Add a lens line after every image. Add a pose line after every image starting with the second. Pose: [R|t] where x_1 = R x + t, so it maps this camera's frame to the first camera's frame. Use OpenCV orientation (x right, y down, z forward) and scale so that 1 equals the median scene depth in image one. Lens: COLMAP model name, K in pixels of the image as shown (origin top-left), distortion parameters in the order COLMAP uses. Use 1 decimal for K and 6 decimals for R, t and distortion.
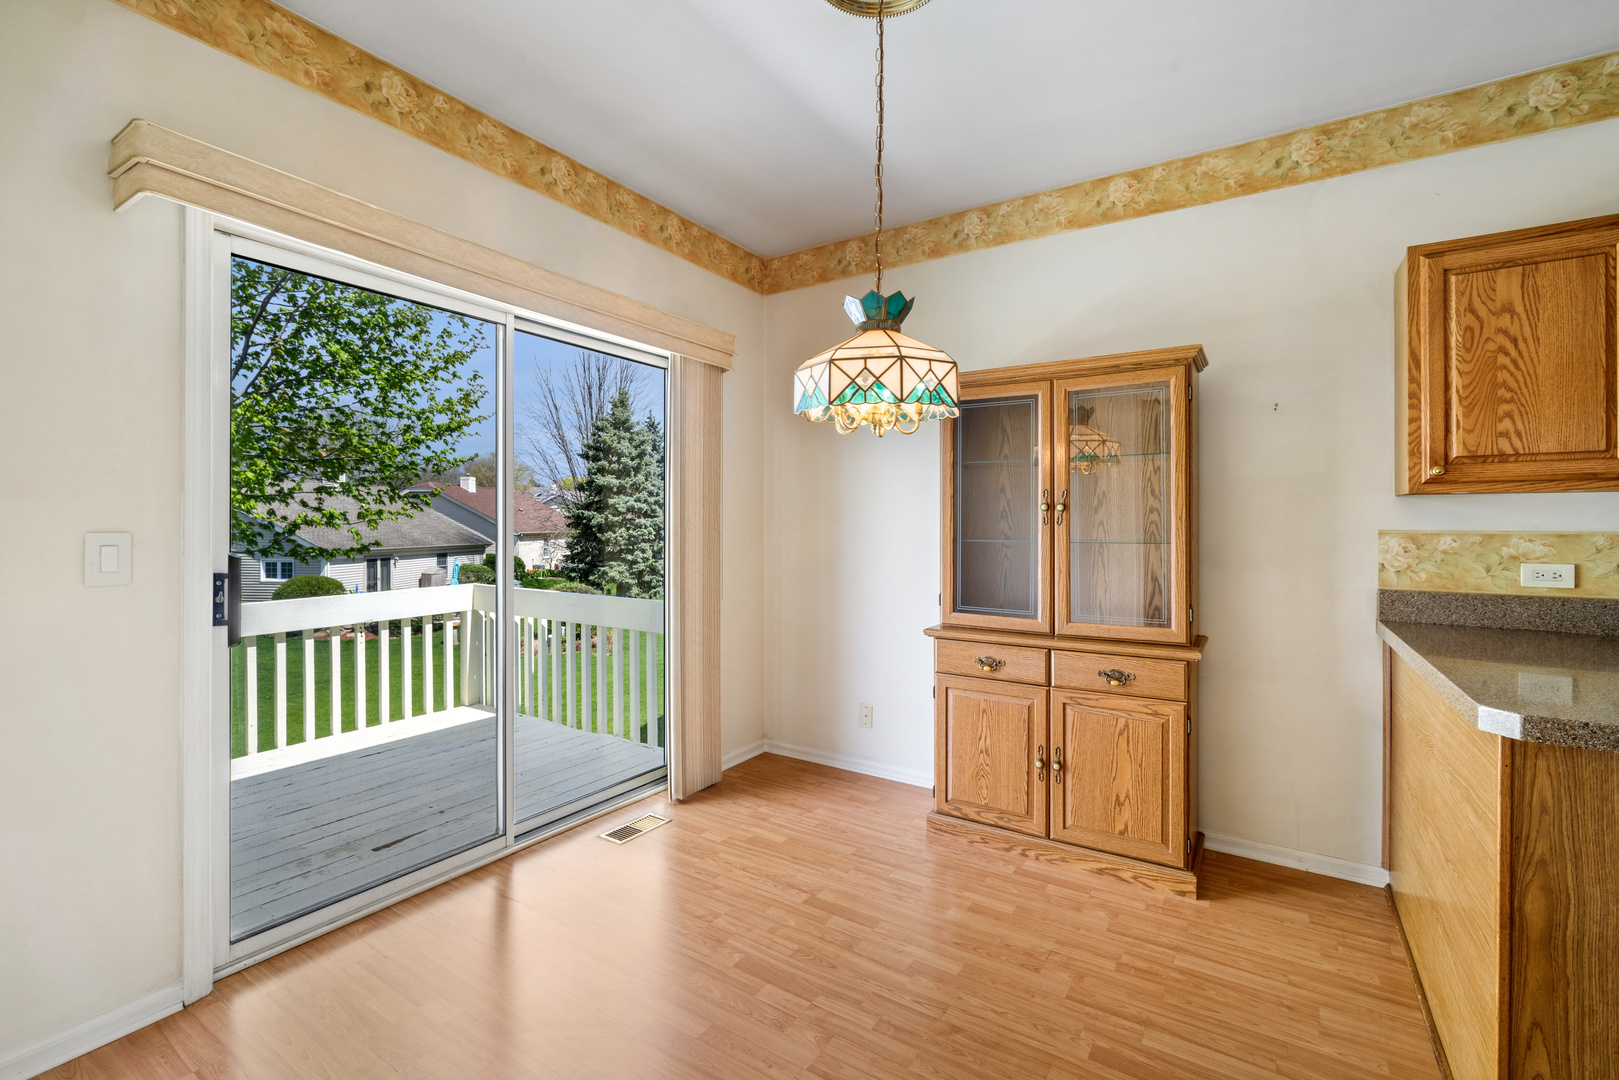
lens RADIAL K [[707.3, 0, 813.4], [0, 707.3, 520.2], [0, 0, 1]] dist [-0.010509, 0.002358]
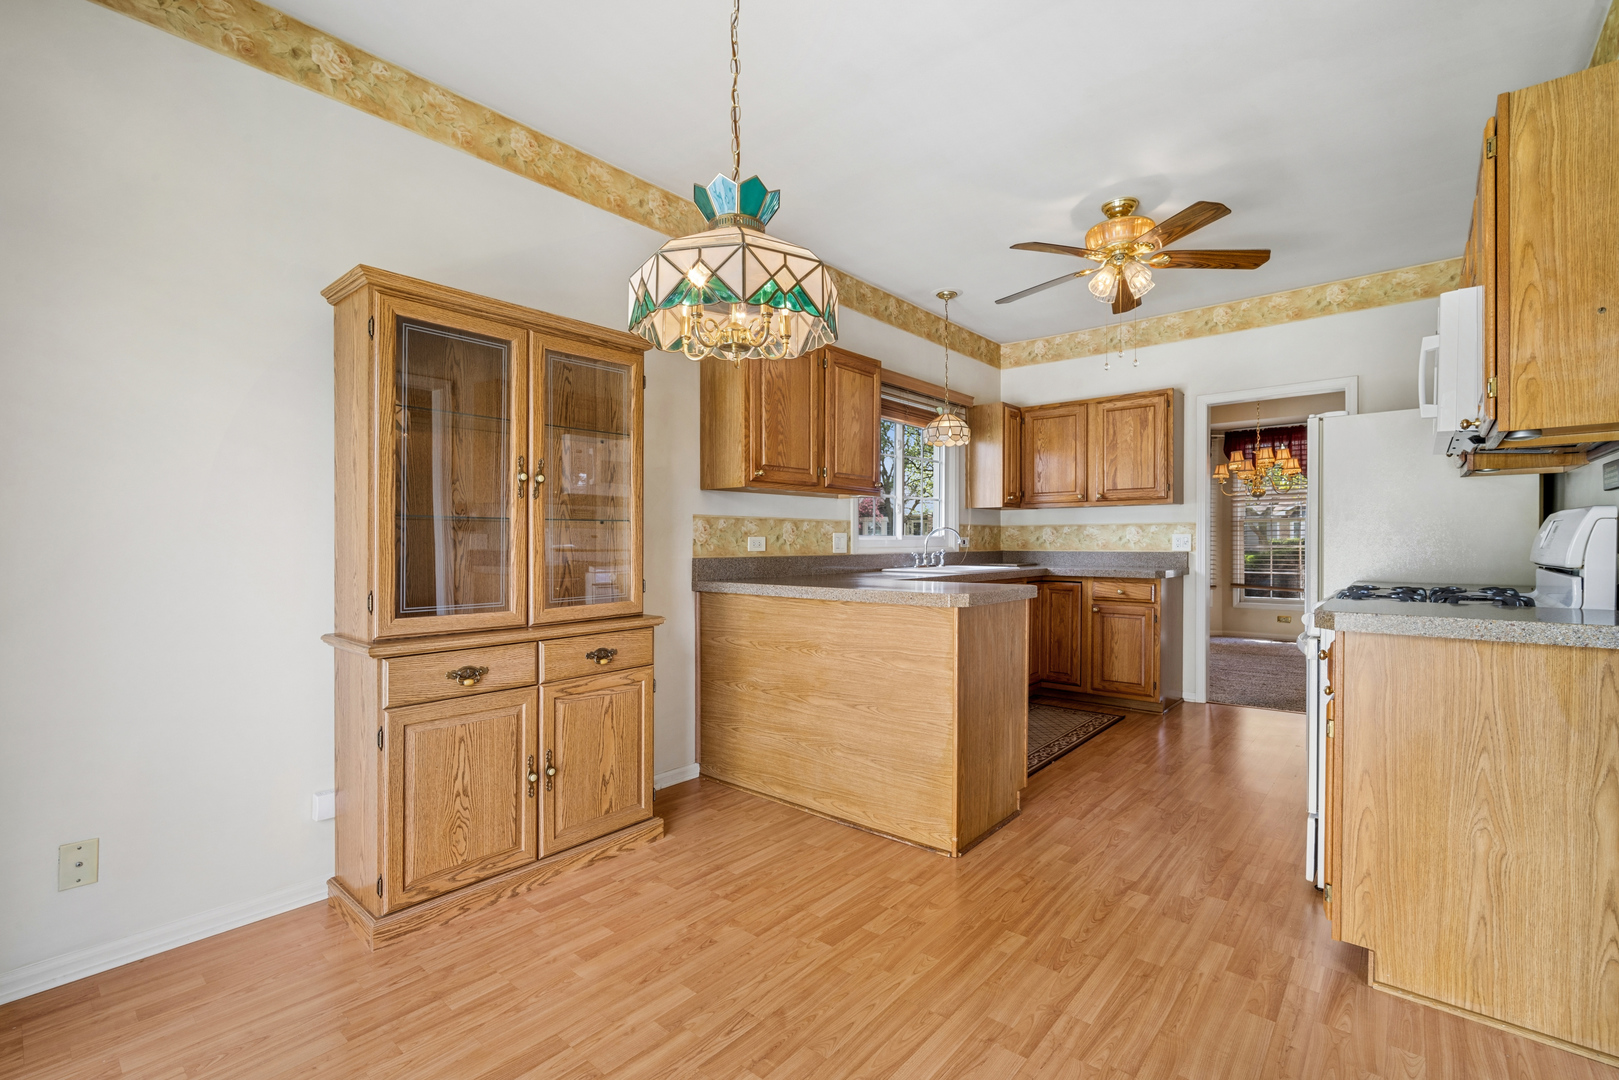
lens RADIAL K [[707.3, 0, 817.7], [0, 707.3, 546.0], [0, 0, 1]] dist [-0.010509, 0.002358]
pose [[0.130750, -0.007482, 0.991387, -0.507880], [0.002608, 0.999971, 0.007203, 0.064590], [-0.991412, 0.001644, 0.130765, 0.581036]]
